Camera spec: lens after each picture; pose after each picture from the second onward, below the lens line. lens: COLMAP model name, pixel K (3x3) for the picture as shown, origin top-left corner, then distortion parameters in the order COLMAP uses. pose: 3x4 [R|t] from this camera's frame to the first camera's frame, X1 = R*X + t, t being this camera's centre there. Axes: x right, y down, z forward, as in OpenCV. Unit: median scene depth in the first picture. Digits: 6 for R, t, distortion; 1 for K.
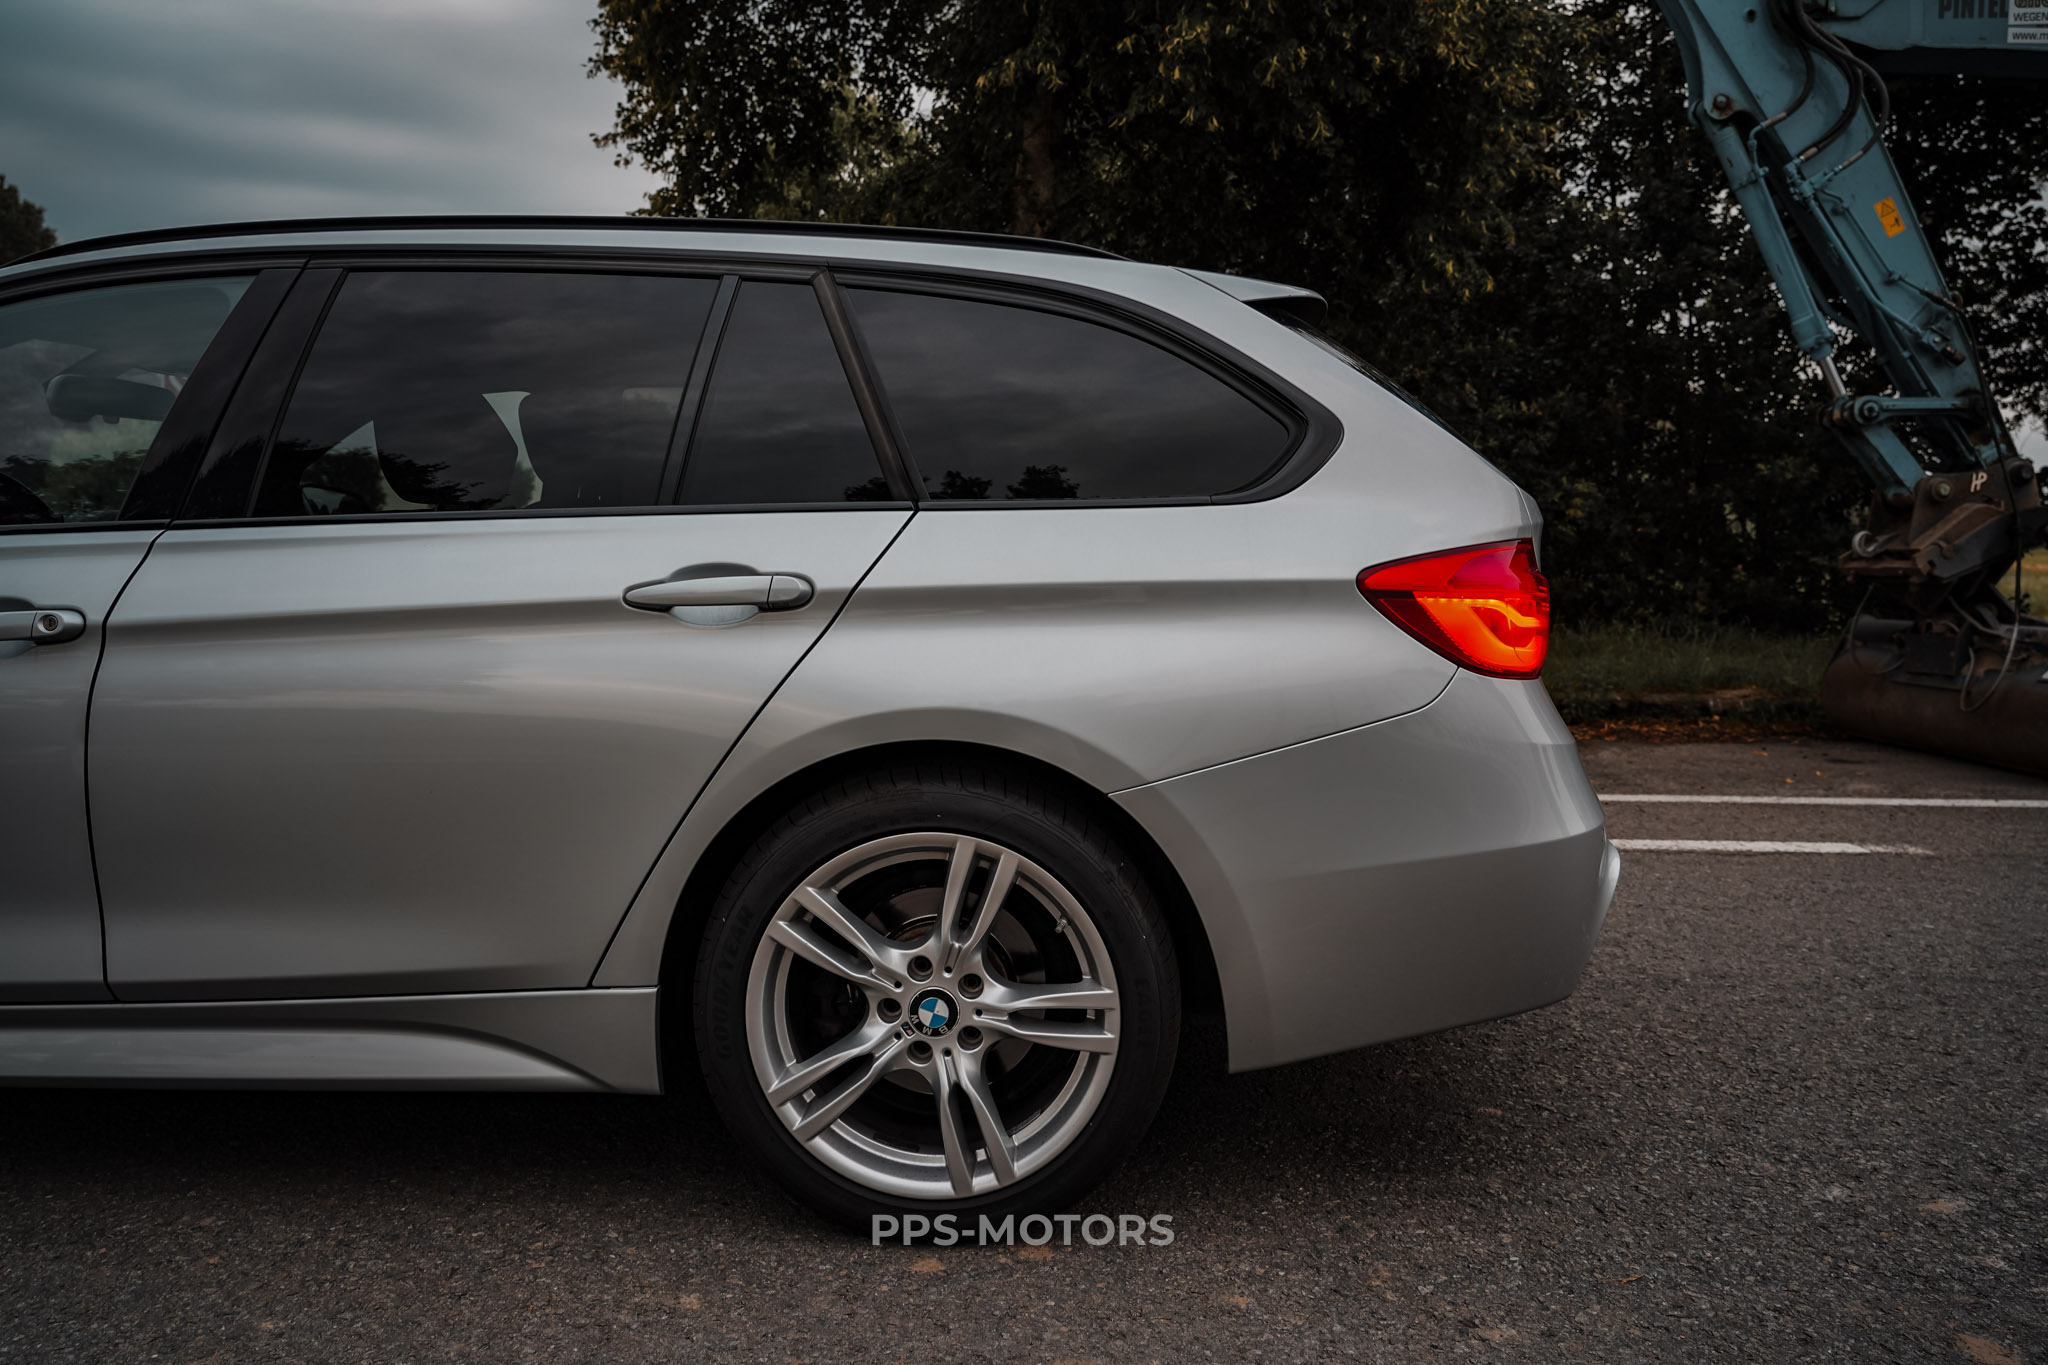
lens RADIAL K [[1404.7, 0, 1024.0], [0, 1404.7, 682.5], [0, 0, 1]] dist [-0.018187, 0.019379]
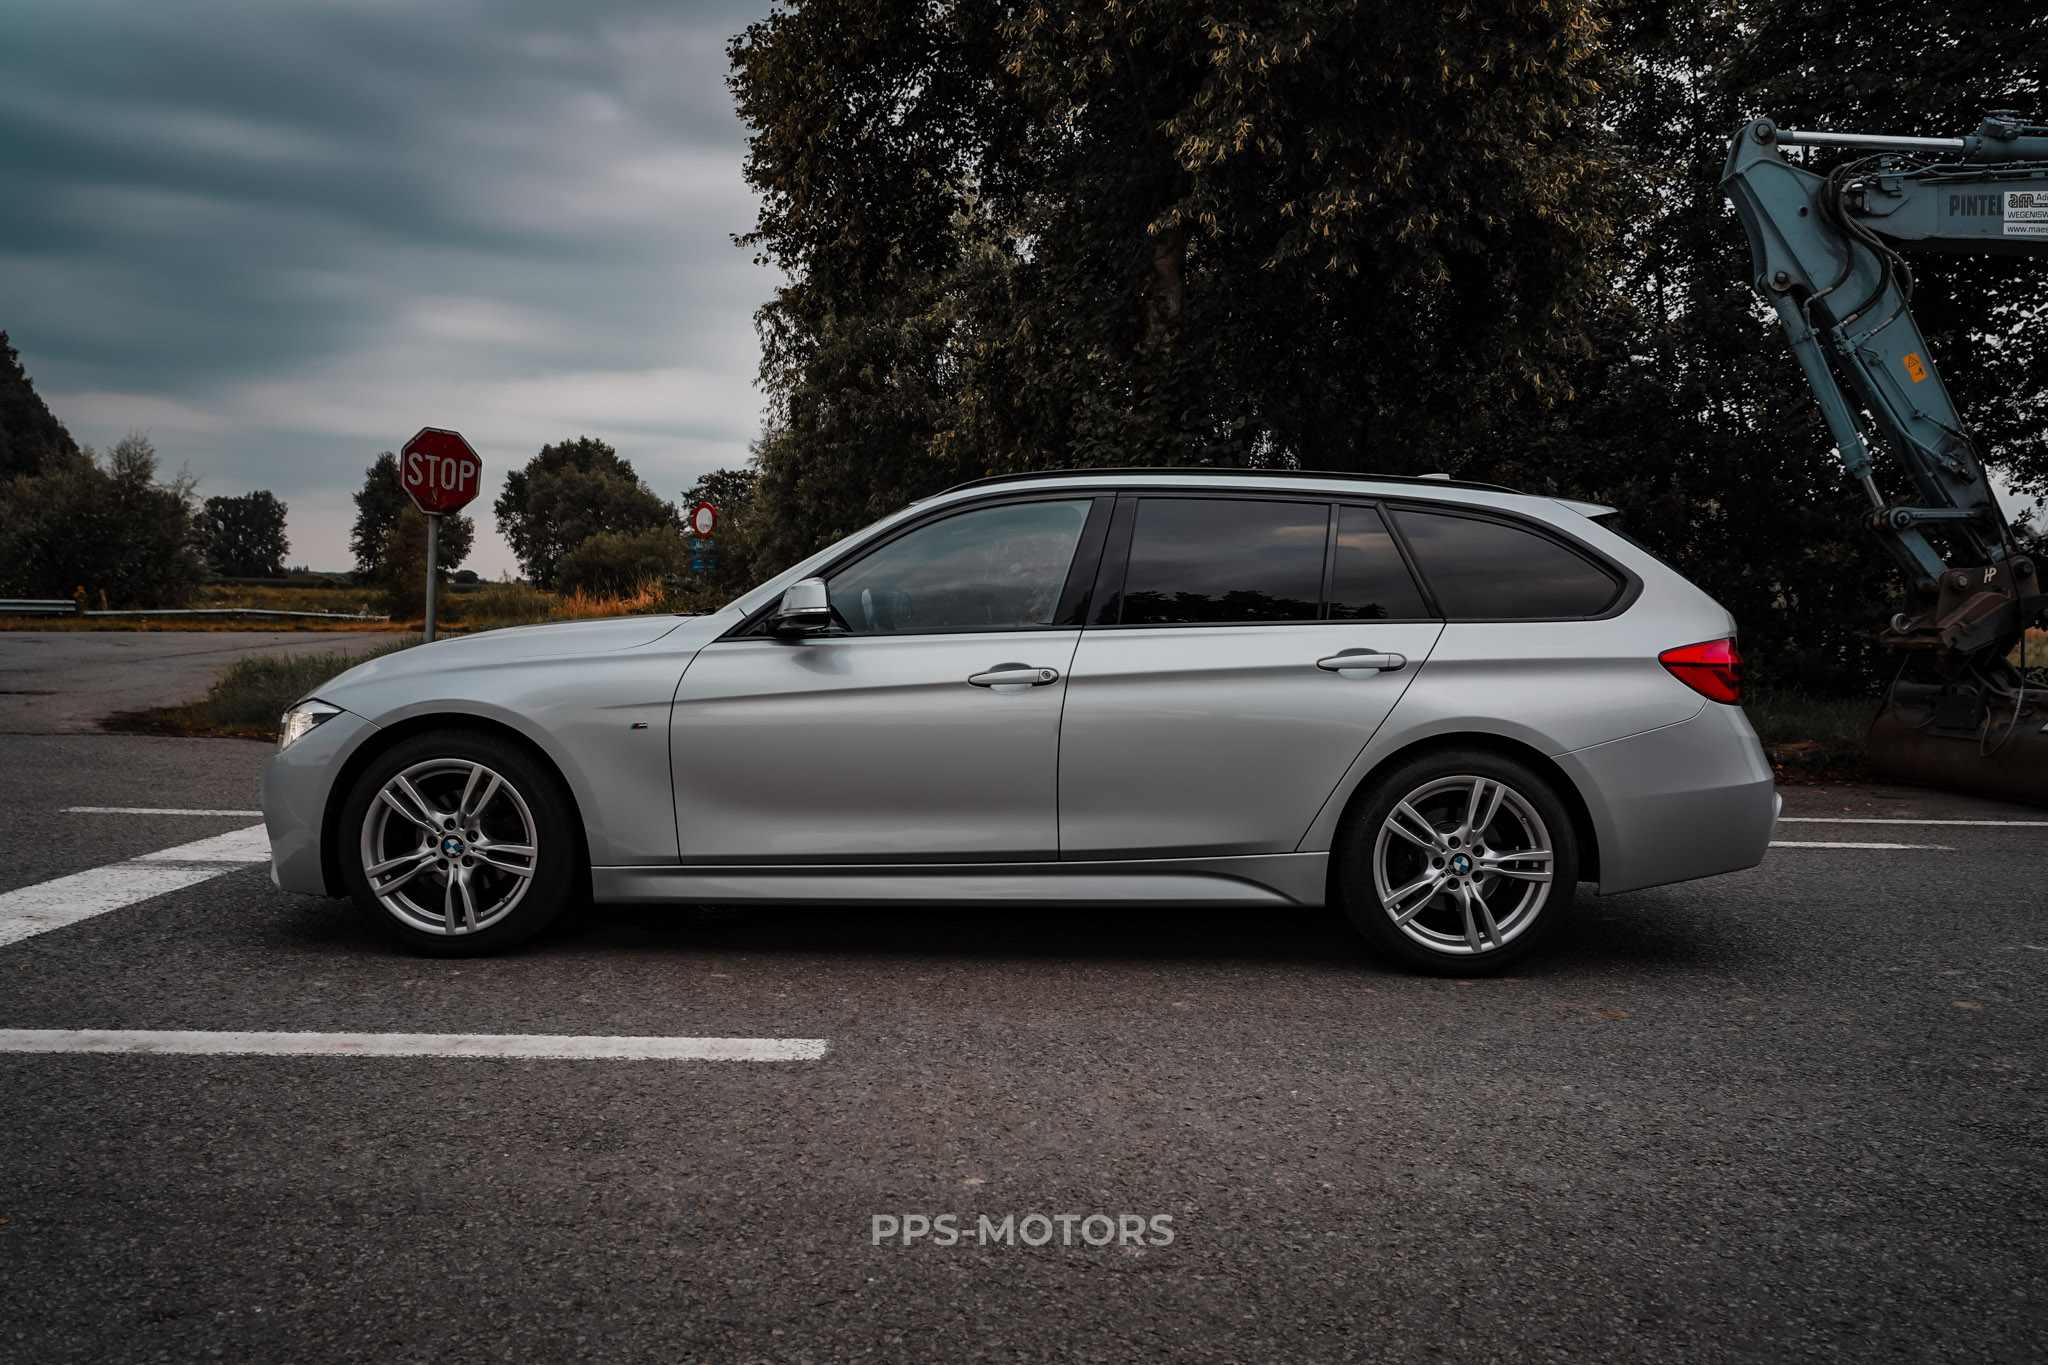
lens RADIAL K [[1560.9, 0, 1024.0], [0, 1560.9, 682.5], [0, 0, 1]] dist [0.018334, 0.010511]
pose [[0.999525, 0.003588, 0.030609, -0.232624], [-0.002117, 0.998847, -0.047950, 0.023392], [-0.030746, 0.047863, 0.998381, -0.388128]]
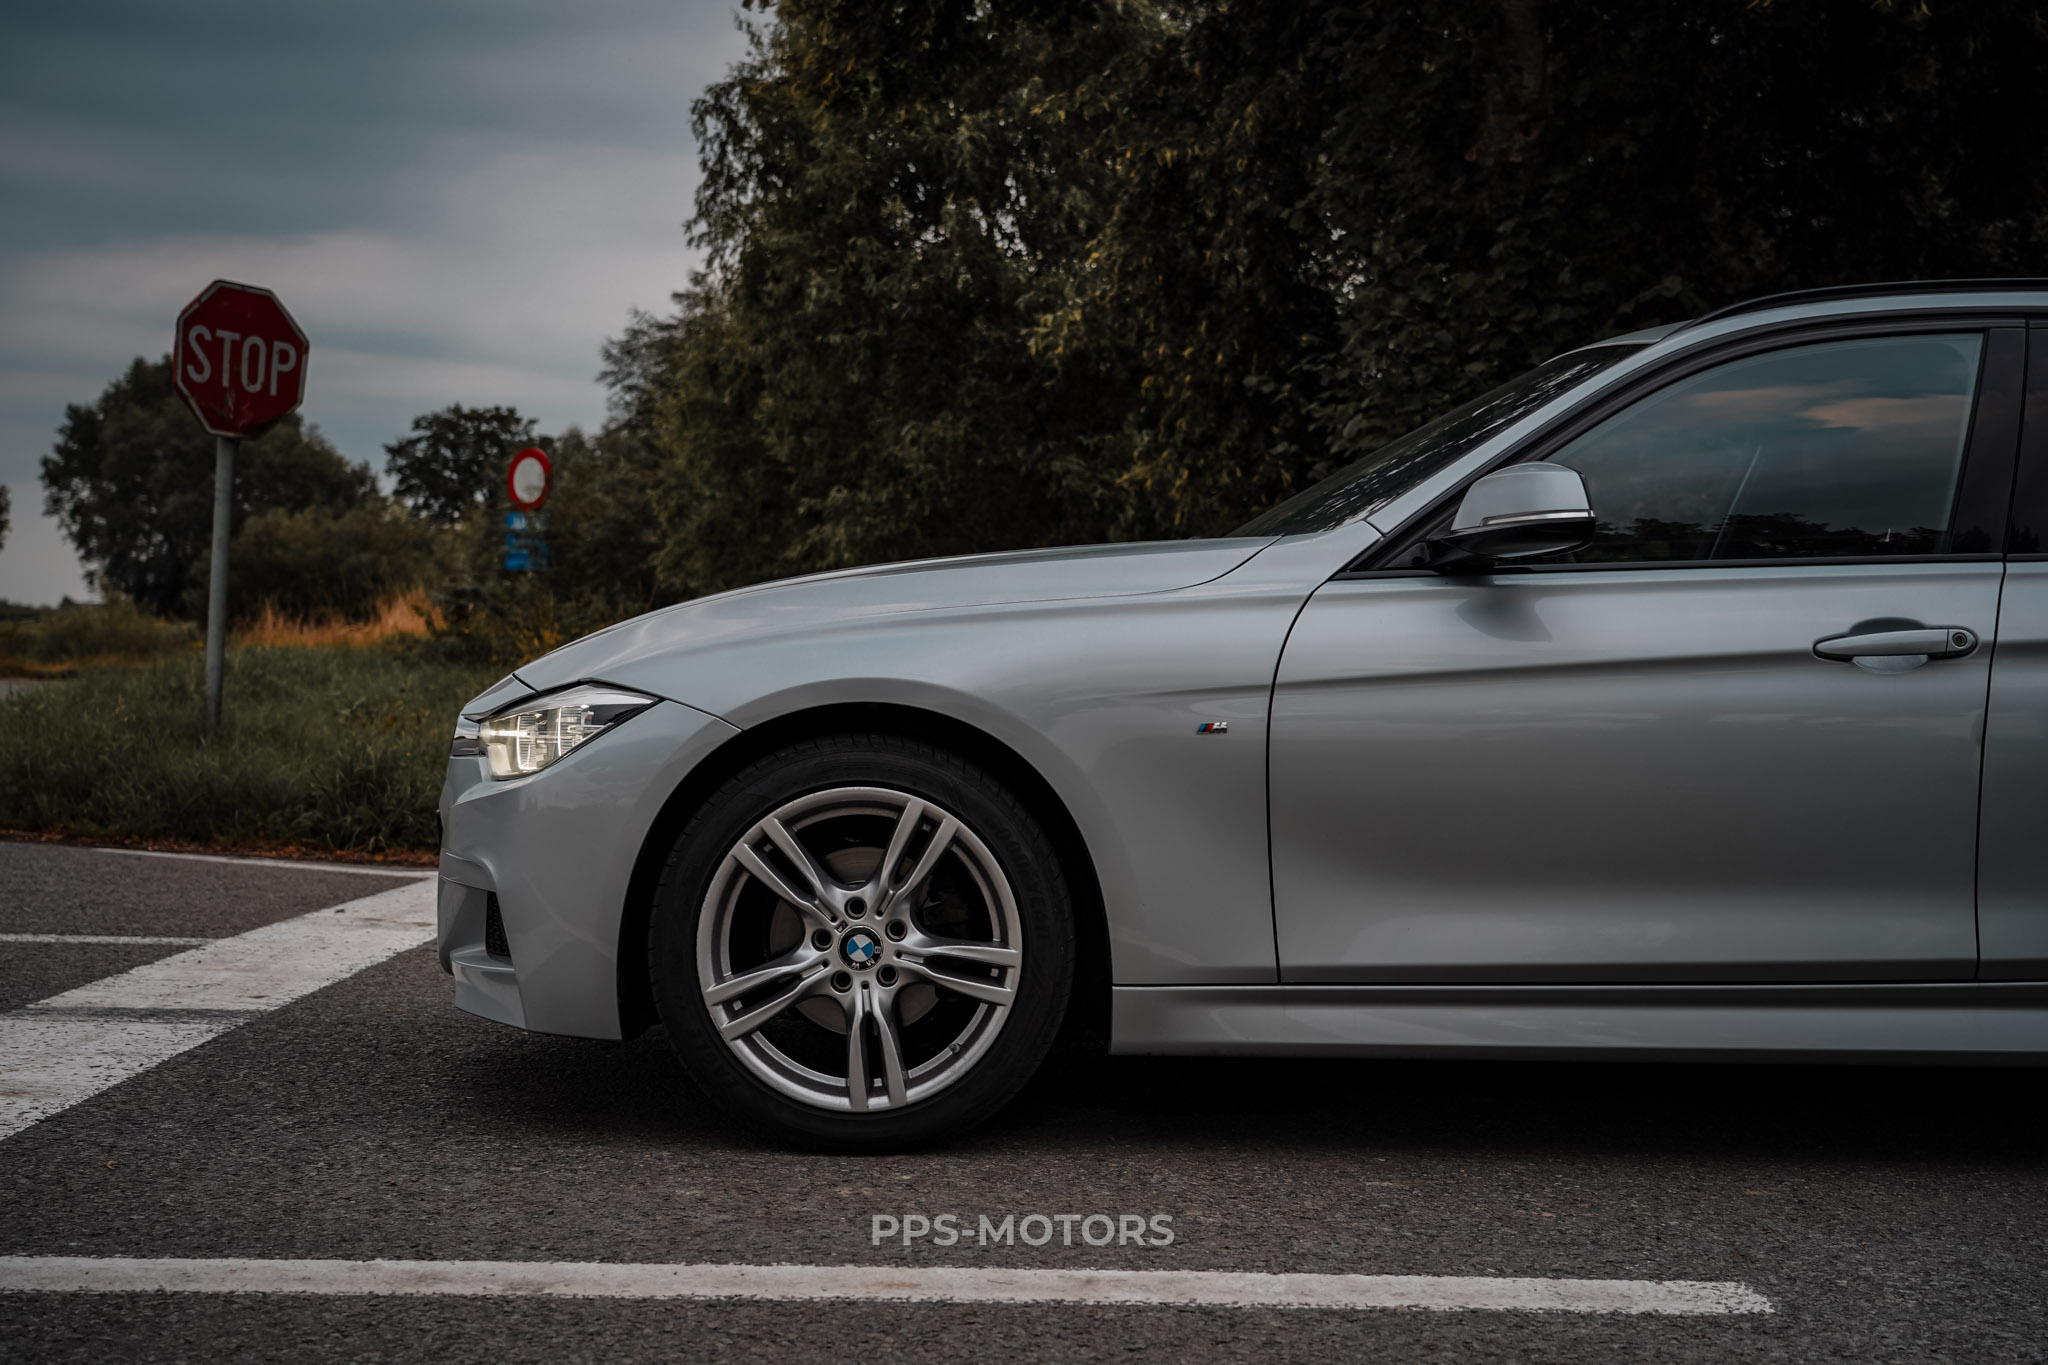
lens RADIAL K [[2765.4, 0, 1024.0], [0, 2765.4, 682.5], [0, 0, 1]] dist [0.054208, 0.006095]
pose [[0.998208, 0.010736, 0.058865, -0.465190], [-0.005506, 0.996078, -0.088304, 0.058035], [-0.059582, 0.087822, 0.994353, -0.359171]]
